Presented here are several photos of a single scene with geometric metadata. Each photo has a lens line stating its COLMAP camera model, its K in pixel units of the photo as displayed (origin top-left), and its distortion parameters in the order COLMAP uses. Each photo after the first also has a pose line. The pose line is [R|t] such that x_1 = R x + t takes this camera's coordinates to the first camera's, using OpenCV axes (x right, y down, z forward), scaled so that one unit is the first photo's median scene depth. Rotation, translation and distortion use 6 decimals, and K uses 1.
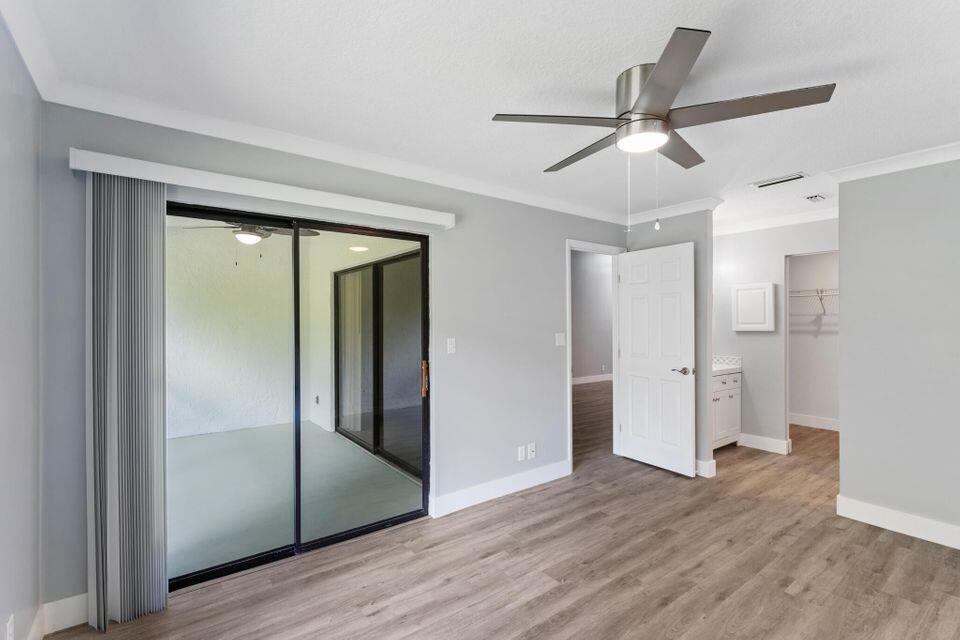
lens RADIAL K [[456.7, 0, 474.4], [0, 456.7, 319.6], [0, 0, 1]] dist [0.001776, -0.001034]
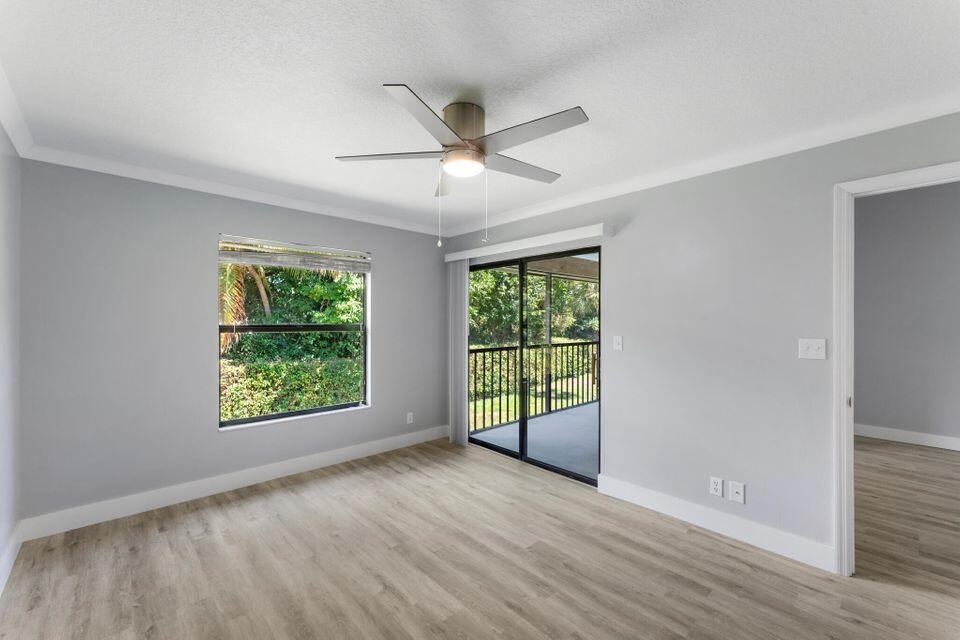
lens RADIAL K [[396.6, 0, 455.9], [0, 396.6, 322.2], [0, 0, 1]] dist [0.000046, -0.000011]
pose [[0.048679, 0.001382, -0.998814, 0.840415], [0.000337, 0.999999, 0.001400, 0.007122], [0.998814, -0.000404, 0.048678, 0.560989]]
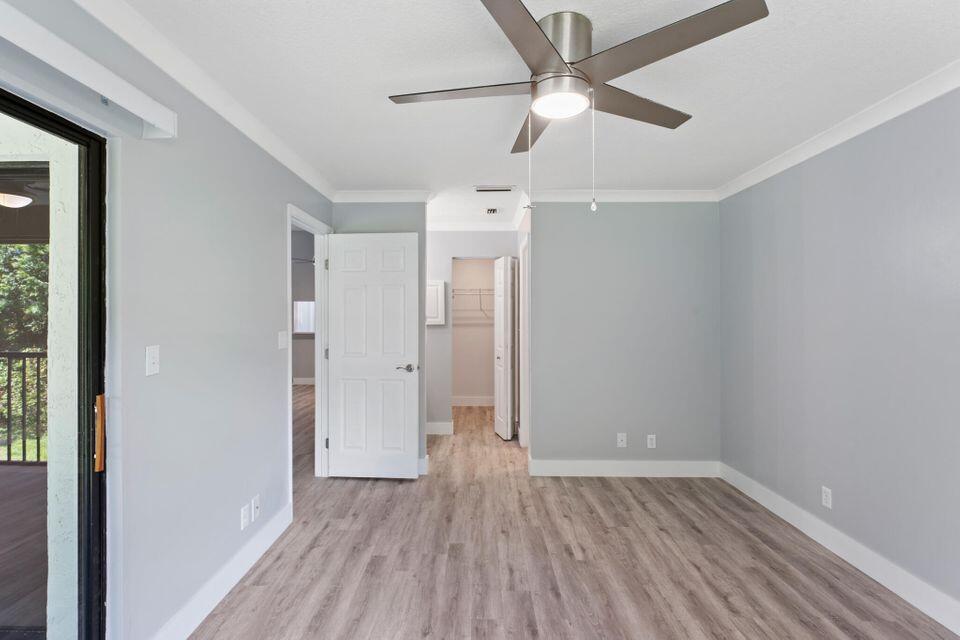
lens RADIAL K [[456.7, 0, 481.0], [0, 456.7, 312.6], [0, 0, 1]] dist [0.001776, -0.001034]
pose [[0.594557, 0.007083, 0.804022, -0.243878], [-0.002720, 0.999973, -0.006798, 0.004553], [-0.804049, 0.001855, 0.594560, 0.369601]]
